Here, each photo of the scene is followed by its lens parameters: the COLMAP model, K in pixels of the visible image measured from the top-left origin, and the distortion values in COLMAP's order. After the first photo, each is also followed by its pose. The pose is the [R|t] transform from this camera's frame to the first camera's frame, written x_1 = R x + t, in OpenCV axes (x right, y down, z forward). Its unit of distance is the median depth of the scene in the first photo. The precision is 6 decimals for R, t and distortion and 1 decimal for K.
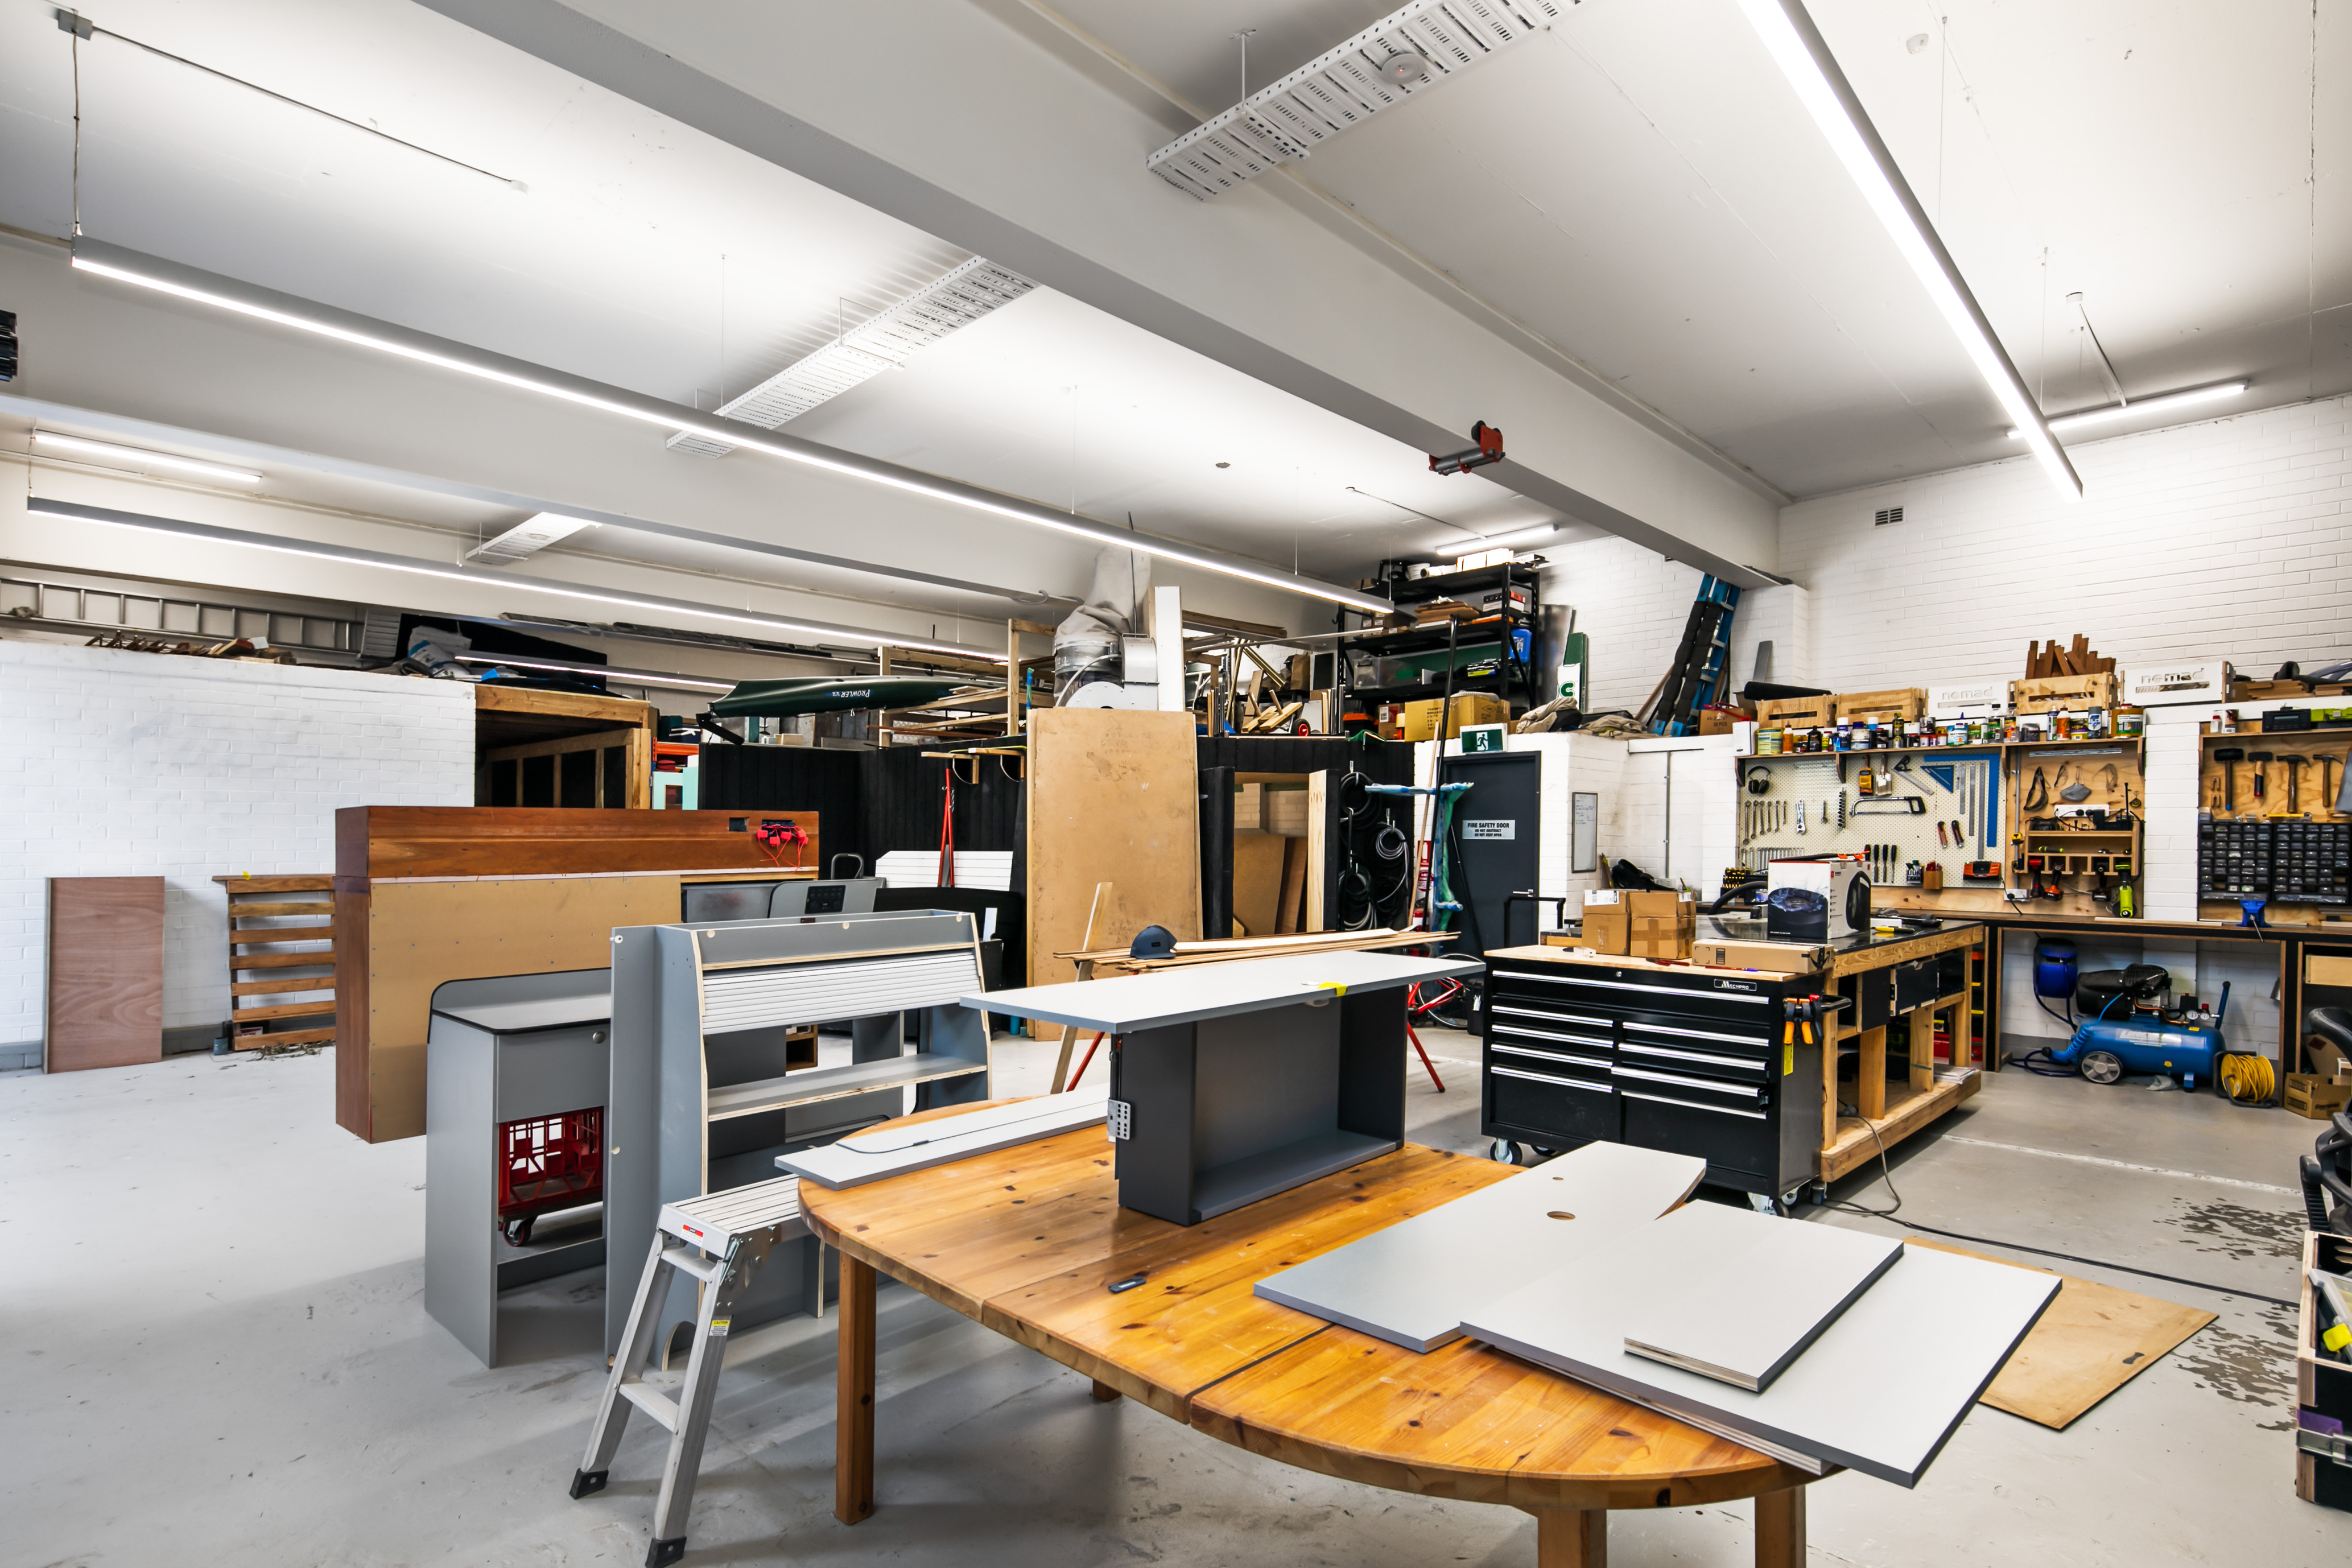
lens RADIAL K [[1161.1, 0, 1176.0], [0, 1161.1, 784.0], [0, 0, 1]] dist [-0.000484, -0.000055]
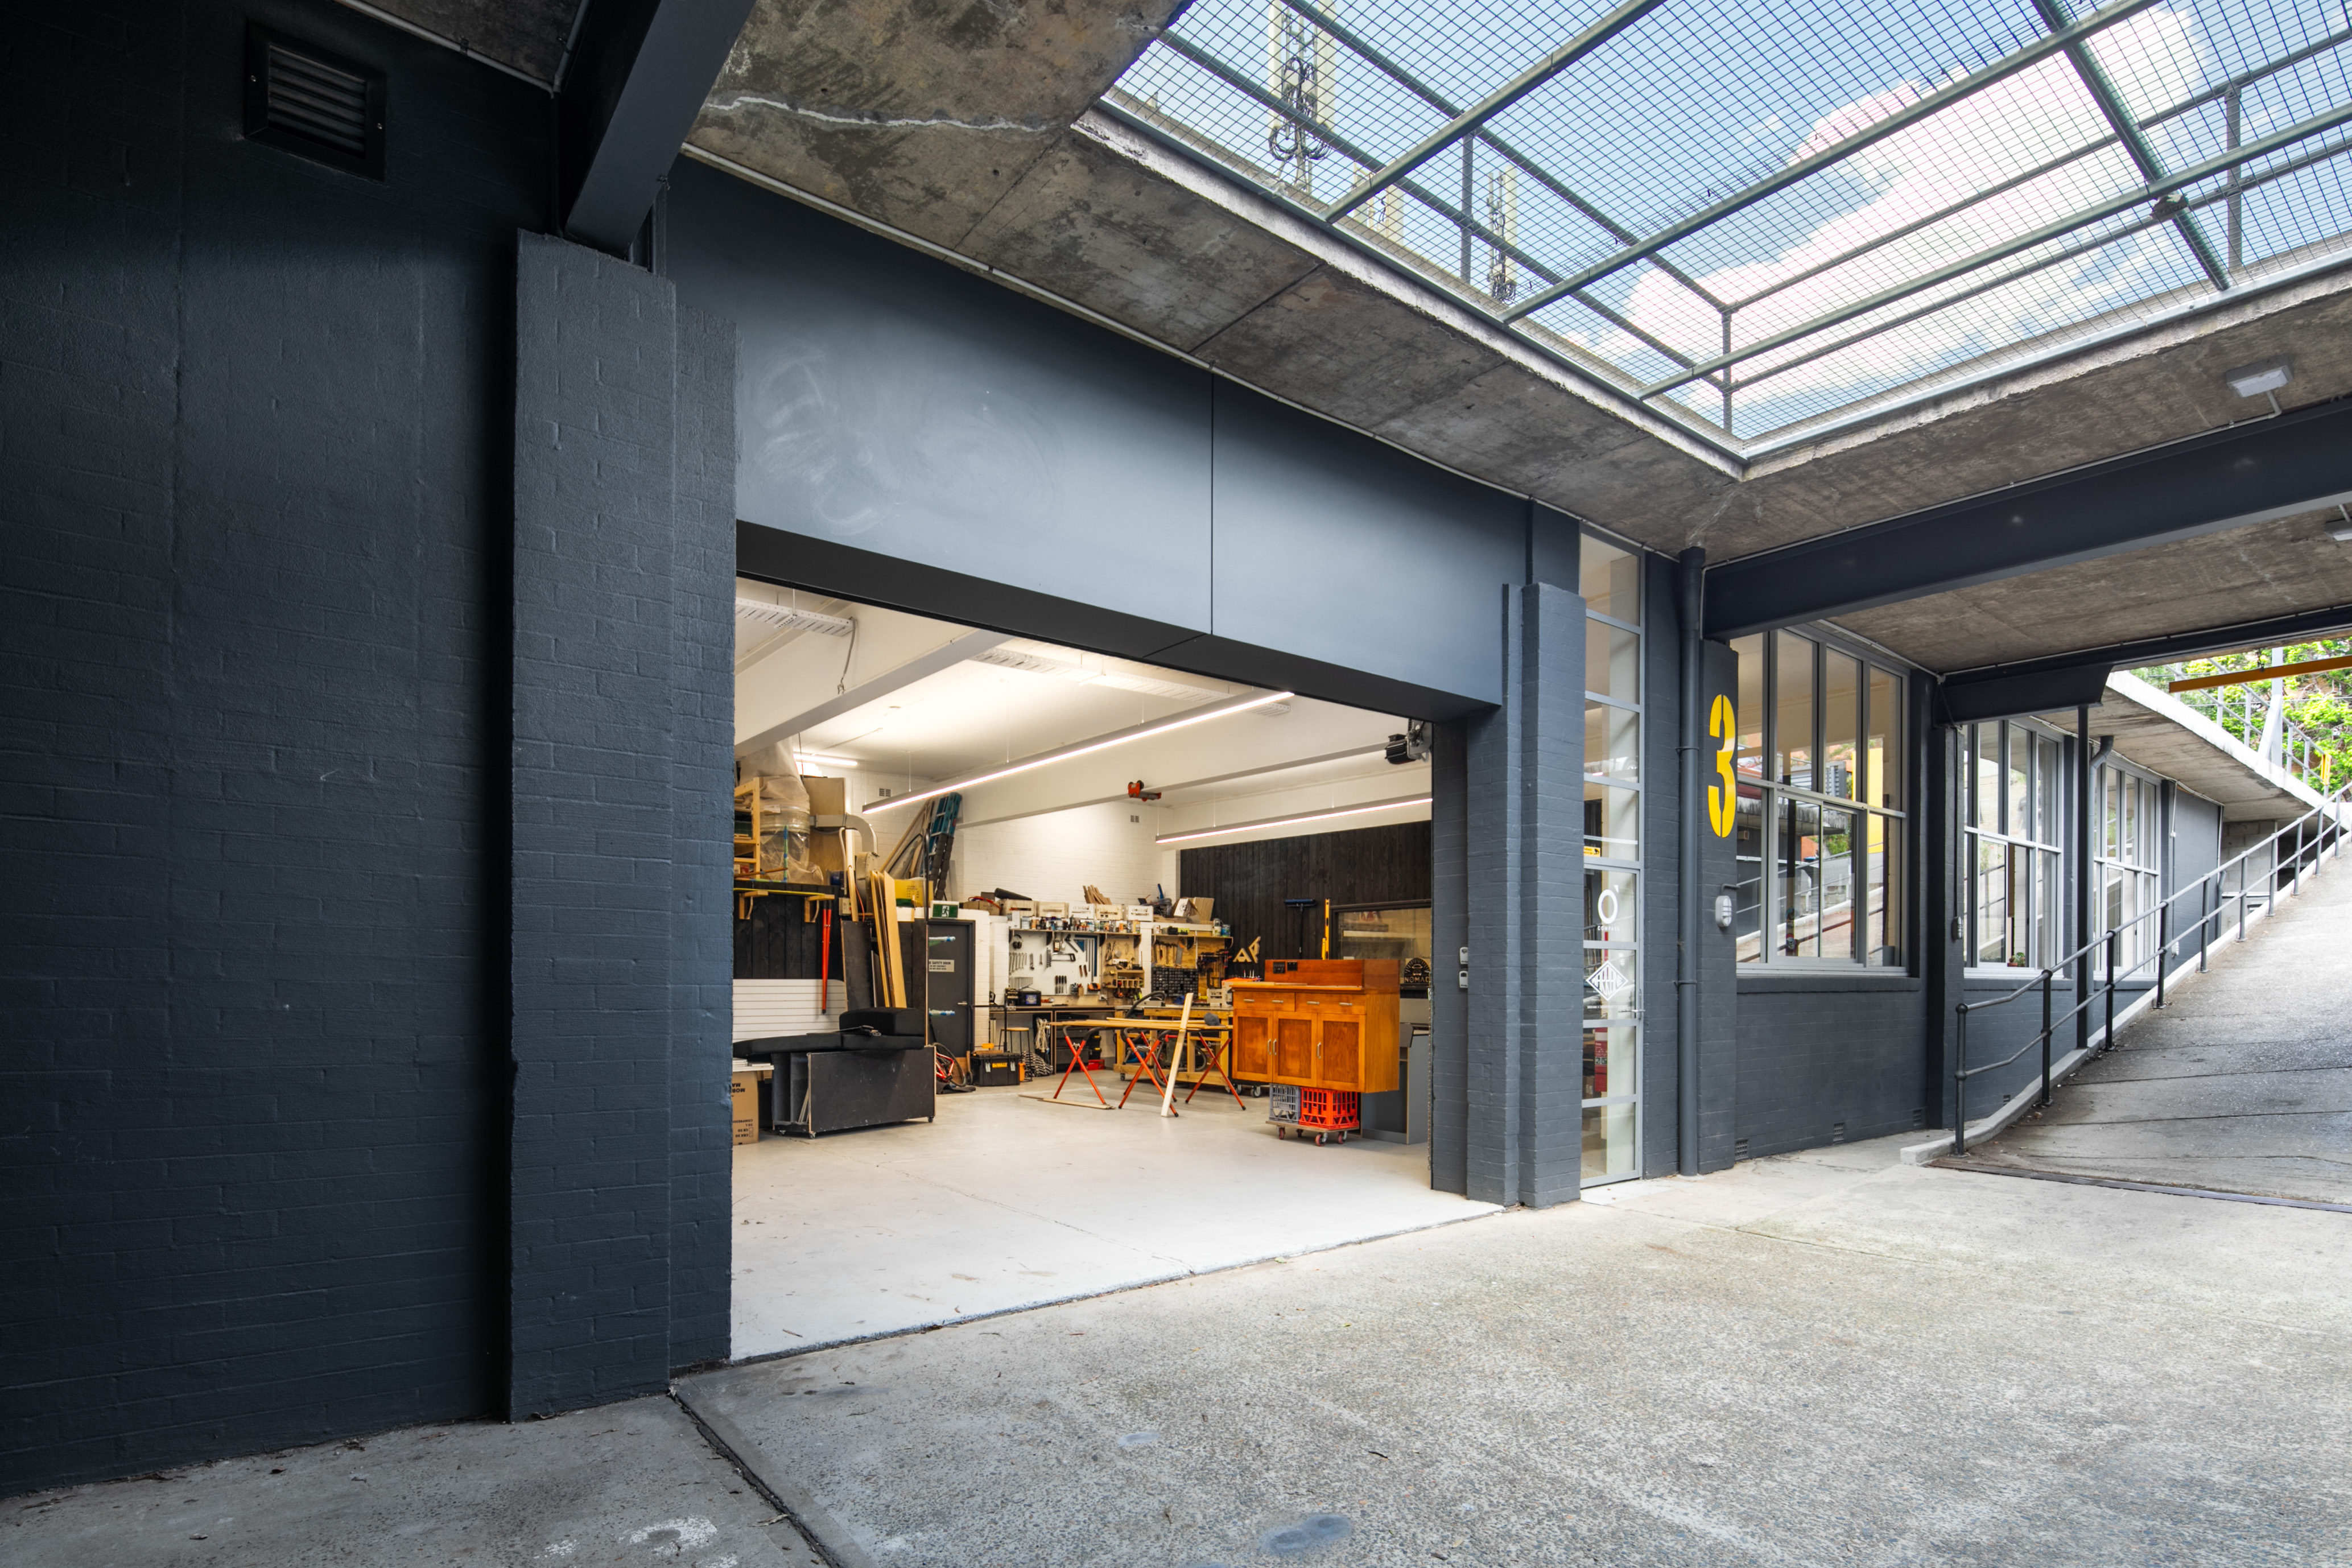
lens RADIAL K [[1161.1, 0, 1176.0], [0, 1161.1, 784.0], [0, 0, 1]] dist [-0.000484, -0.000055]
pose [[0.128719, 0.167155, 0.977492, -1.528521], [-0.055635, 0.985357, -0.161174, 0.038034], [-0.990119, -0.033636, 0.136133, 0.522000]]
